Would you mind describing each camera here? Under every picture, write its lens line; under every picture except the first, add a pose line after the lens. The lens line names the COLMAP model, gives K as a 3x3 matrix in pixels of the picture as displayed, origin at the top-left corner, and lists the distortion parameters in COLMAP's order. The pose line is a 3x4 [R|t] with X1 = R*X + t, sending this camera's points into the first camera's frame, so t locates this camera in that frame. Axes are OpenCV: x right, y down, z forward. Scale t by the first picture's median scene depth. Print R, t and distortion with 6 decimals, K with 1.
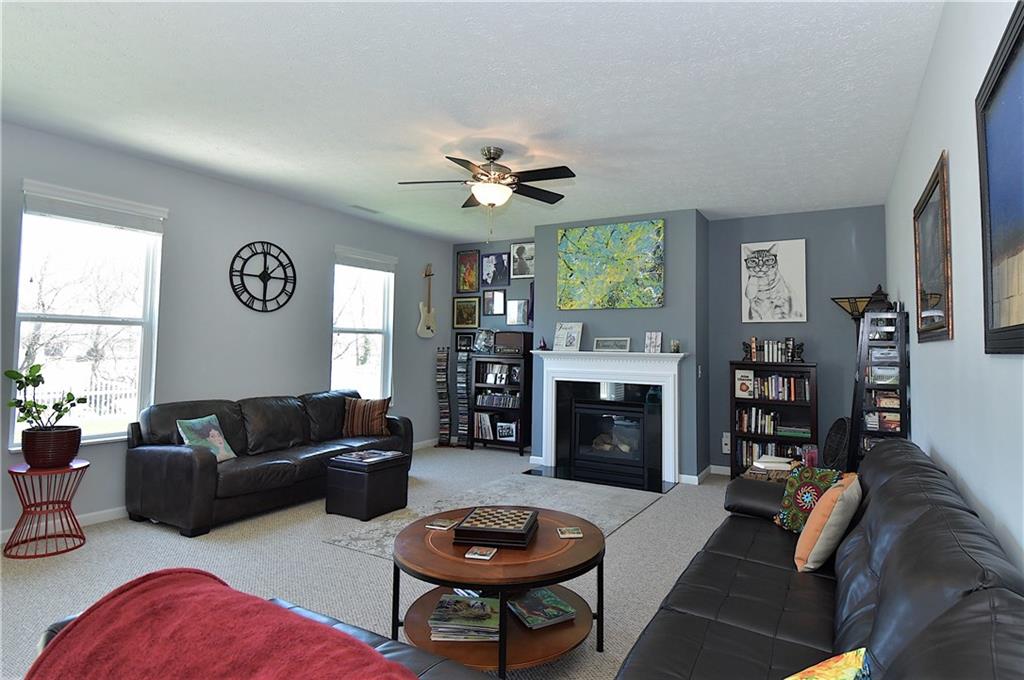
lens RADIAL K [[561.4, 0, 546.2], [0, 561.4, 317.7], [0, 0, 1]] dist [0.061486, -0.065967]
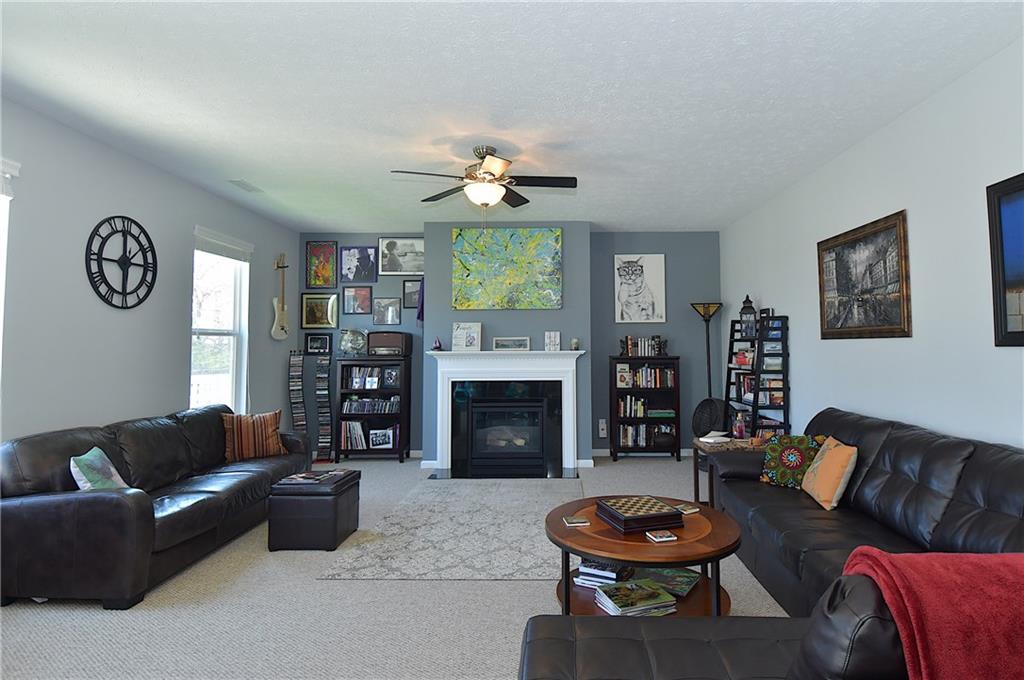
lens RADIAL K [[561.4, 0, 546.2], [0, 561.4, 317.7], [0, 0, 1]] dist [0.061486, -0.065967]
pose [[0.881569, 0.005092, 0.472027, -0.330660], [-0.007102, 0.999972, 0.002476, -0.003788], [-0.472001, -0.005536, 0.881581, 0.054768]]
